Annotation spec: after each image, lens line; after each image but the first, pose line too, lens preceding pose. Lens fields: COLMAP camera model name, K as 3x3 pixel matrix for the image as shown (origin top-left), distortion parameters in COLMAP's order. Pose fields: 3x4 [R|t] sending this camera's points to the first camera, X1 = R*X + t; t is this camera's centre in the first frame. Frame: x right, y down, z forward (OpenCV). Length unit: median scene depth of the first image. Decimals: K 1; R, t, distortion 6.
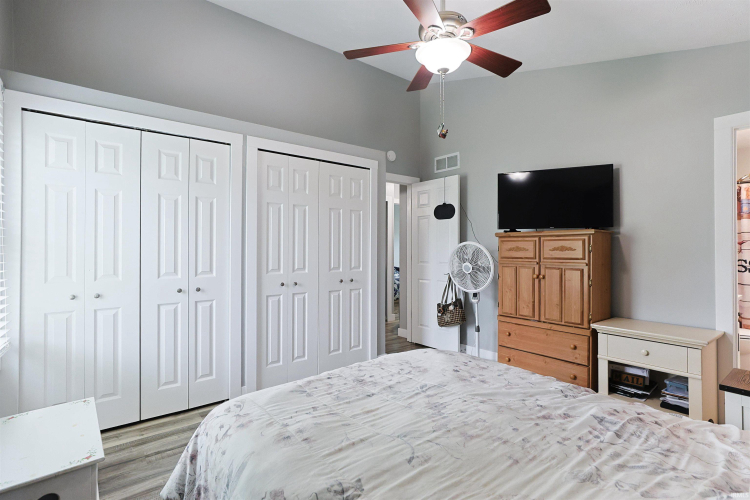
lens RADIAL K [[367.6, 0, 378.8], [0, 367.6, 248.4], [0, 0, 1]] dist [-0.019958, 0.005401]
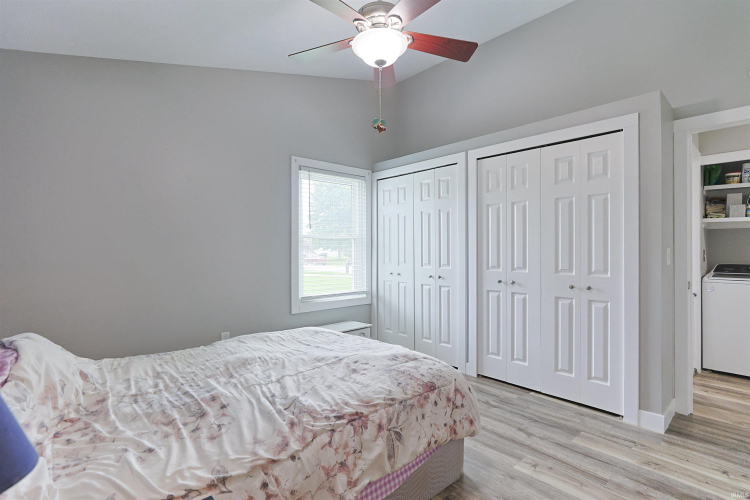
lens RADIAL K [[367.6, 0, 383.9], [0, 367.6, 246.7], [0, 0, 1]] dist [-0.019958, 0.005401]
pose [[0.068666, -0.003595, -0.997633, 0.778625], [0.001296, 0.999993, -0.003514, 0.003580], [0.997639, -0.001051, 0.068670, 0.632305]]
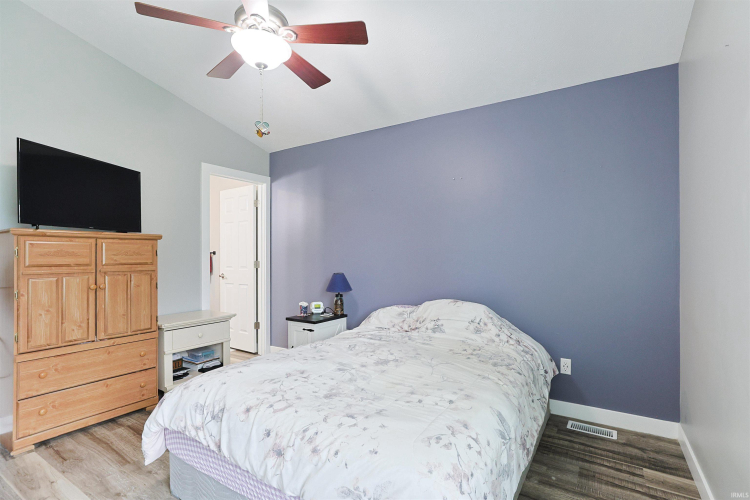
lens RADIAL K [[367.6, 0, 372.9], [0, 367.6, 255.5], [0, 0, 1]] dist [-0.019958, 0.005401]
pose [[-0.311071, 0.001999, 0.950385, -0.550421], [-0.000830, 0.999997, -0.002375, 0.008164], [-0.950386, -0.001527, -0.311068, 0.682092]]
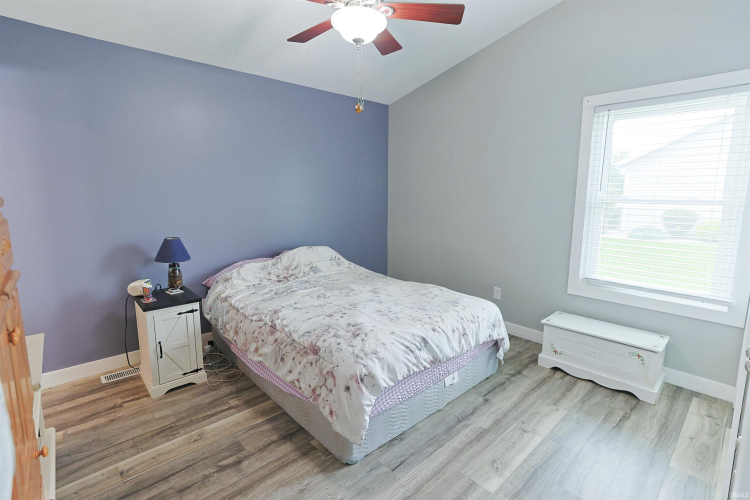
lens RADIAL K [[357.9, 0, 370.8], [0, 357.9, 246.8], [0, 0, 1]] dist [-0.017357, 0.002519]
pose [[-0.998469, 0.006595, -0.054911, 0.133615], [-0.001829, 0.988383, 0.151974, -0.059741], [0.055276, 0.151842, -0.986858, 1.364681]]
